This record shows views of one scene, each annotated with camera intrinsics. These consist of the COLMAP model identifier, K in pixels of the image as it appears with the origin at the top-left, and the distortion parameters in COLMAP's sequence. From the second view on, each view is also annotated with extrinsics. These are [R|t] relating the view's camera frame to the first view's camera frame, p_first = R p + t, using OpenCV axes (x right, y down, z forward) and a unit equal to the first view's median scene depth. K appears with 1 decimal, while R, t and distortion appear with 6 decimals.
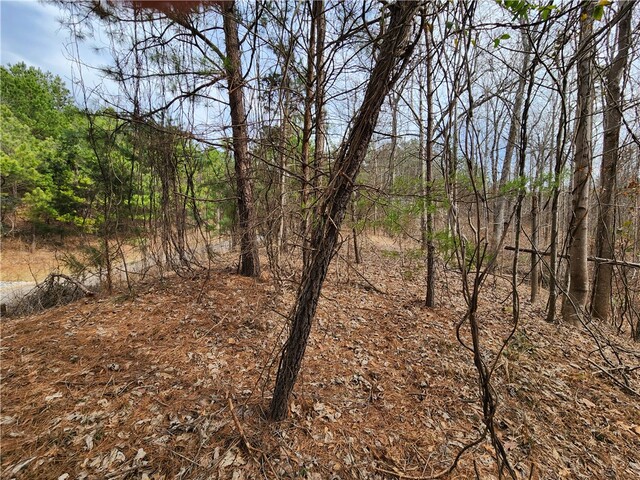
lens RADIAL K [[262.3, 0, 320.0], [0, 262.3, 241.7], [0, 0, 1]] dist [-0.000307, 0.000020]
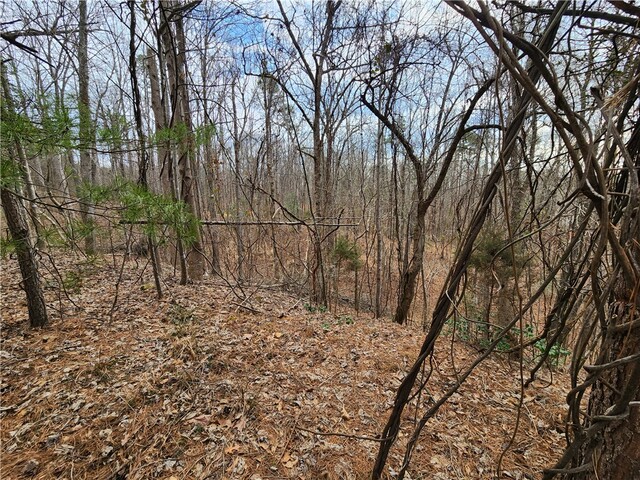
lens RADIAL K [[262.3, 0, 319.4], [0, 262.3, 241.4], [0, 0, 1]] dist [-0.000307, 0.000020]
pose [[0.229897, -0.177180, 0.956951, 0.016747], [0.090572, 0.982916, 0.160229, 0.018696], [-0.968991, 0.049837, 0.242017, 0.291006]]
